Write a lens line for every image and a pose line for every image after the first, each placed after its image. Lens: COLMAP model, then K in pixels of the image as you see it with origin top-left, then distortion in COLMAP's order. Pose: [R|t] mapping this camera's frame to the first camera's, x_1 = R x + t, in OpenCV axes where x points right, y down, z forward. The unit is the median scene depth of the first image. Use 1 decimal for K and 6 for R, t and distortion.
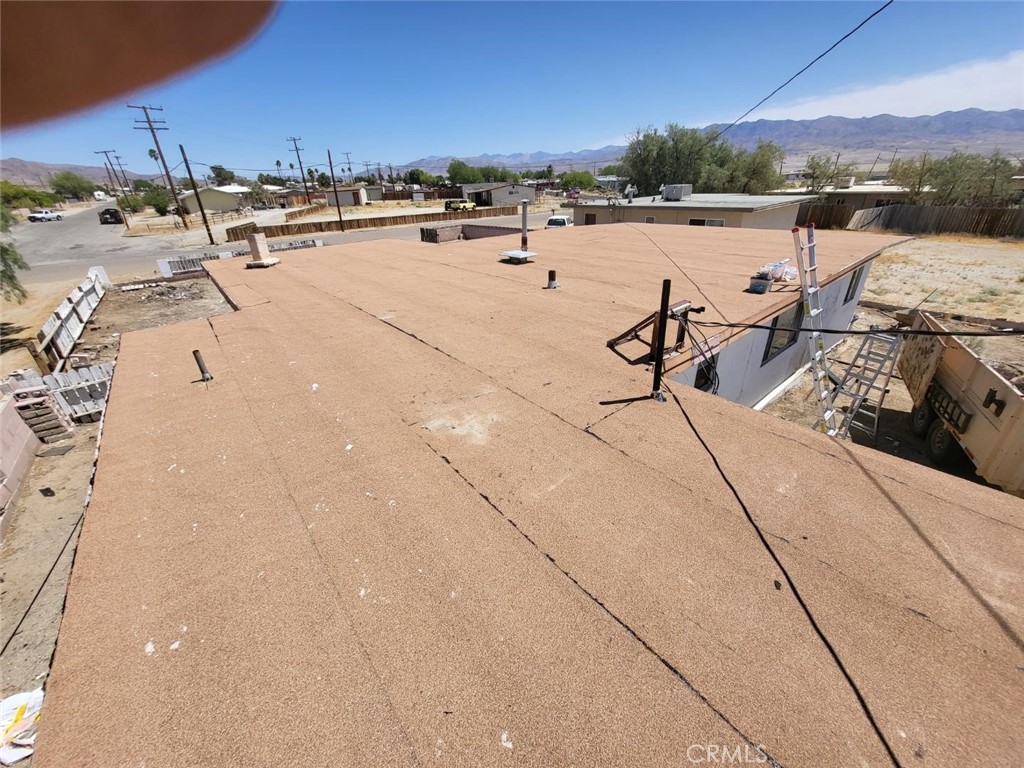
lens RADIAL K [[409.4, 0, 512.0], [0, 409.4, 384.0], [0, 0, 1]] dist [-0.004233, -0.000590]
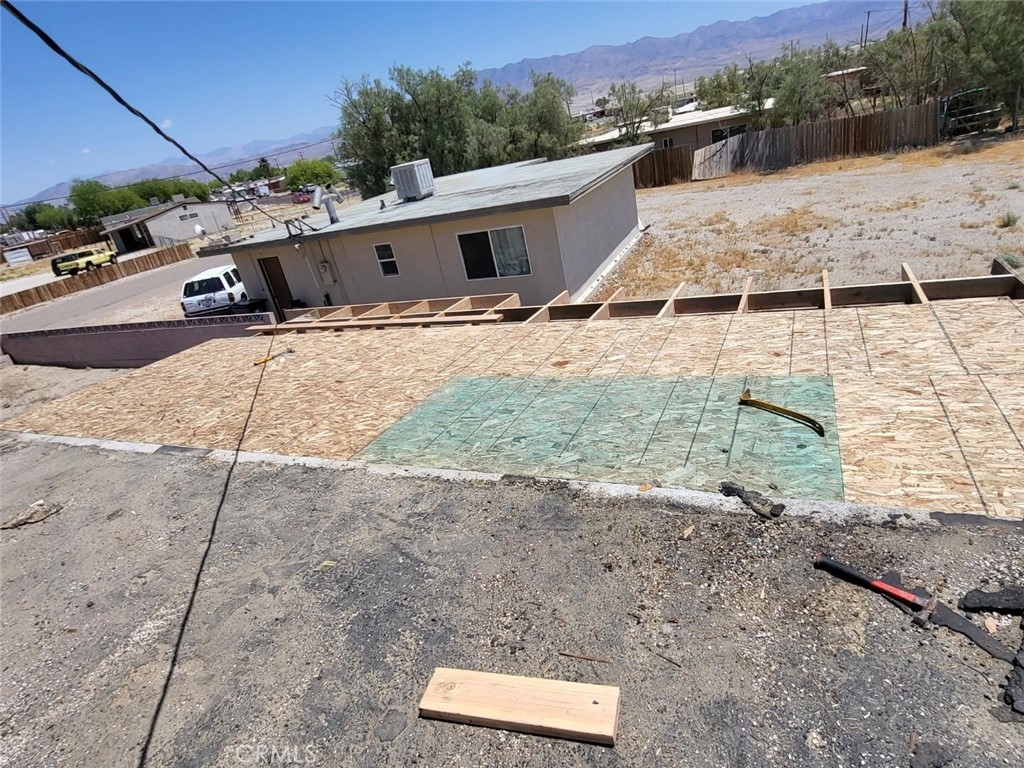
lens RADIAL K [[560.7, 0, 512.0], [0, 560.7, 384.0], [0, 0, 1]] dist [0.001548, -0.000291]
pose [[0.893343, -0.306148, 0.328956, 0.112257], [0.331879, 0.943026, -0.023639, -0.101718], [-0.302977, 0.130291, 0.944049, 0.194273]]
